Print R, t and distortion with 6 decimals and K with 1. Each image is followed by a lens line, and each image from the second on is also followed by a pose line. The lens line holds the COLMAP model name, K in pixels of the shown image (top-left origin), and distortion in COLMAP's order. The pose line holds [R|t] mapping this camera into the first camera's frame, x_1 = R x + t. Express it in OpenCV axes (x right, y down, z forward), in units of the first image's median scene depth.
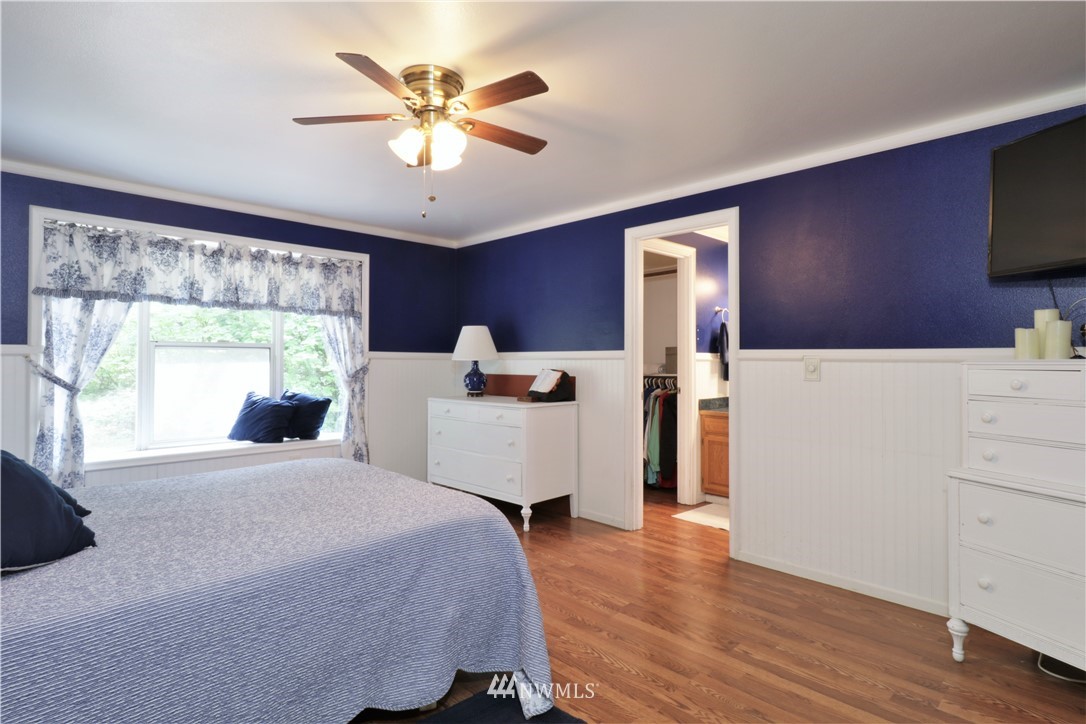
lens RADIAL K [[568.6, 0, 543.9], [0, 568.6, 358.9], [0, 0, 1]] dist [-0.001587, -0.000161]
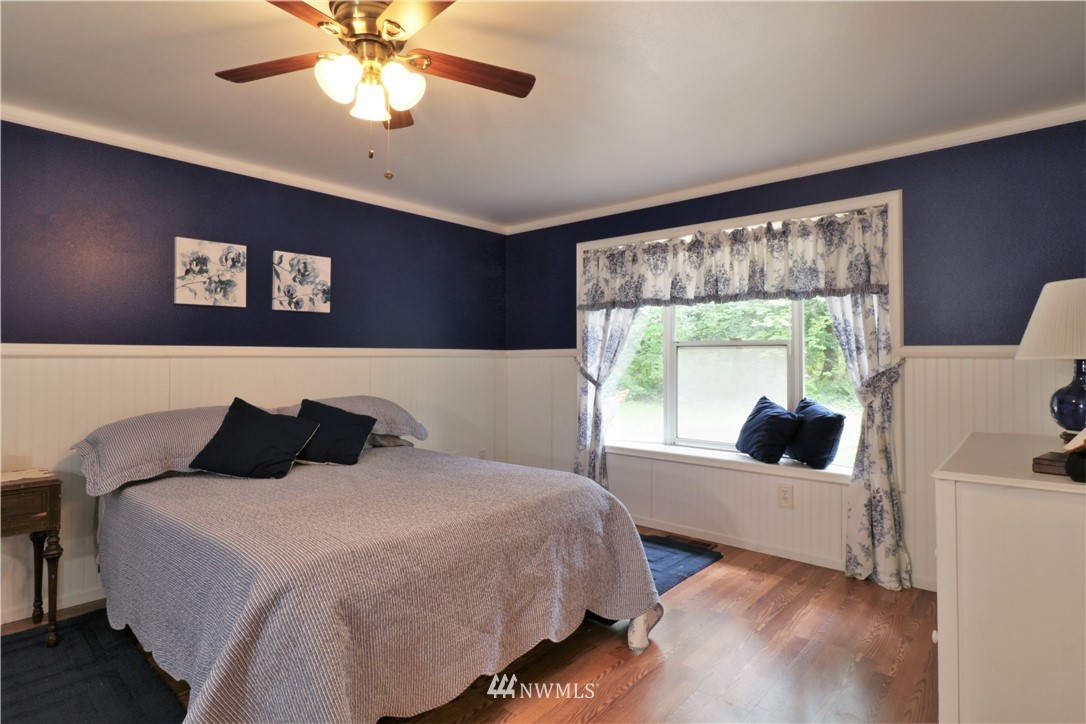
lens RADIAL K [[568.6, 0, 543.1], [0, 568.6, 356.4], [0, 0, 1]] dist [-0.001587, -0.000161]
pose [[0.075562, -0.007928, -0.997110, 0.328590], [0.002544, 0.999967, -0.007758, 0.002541], [0.997138, -0.001950, 0.075579, 0.660618]]
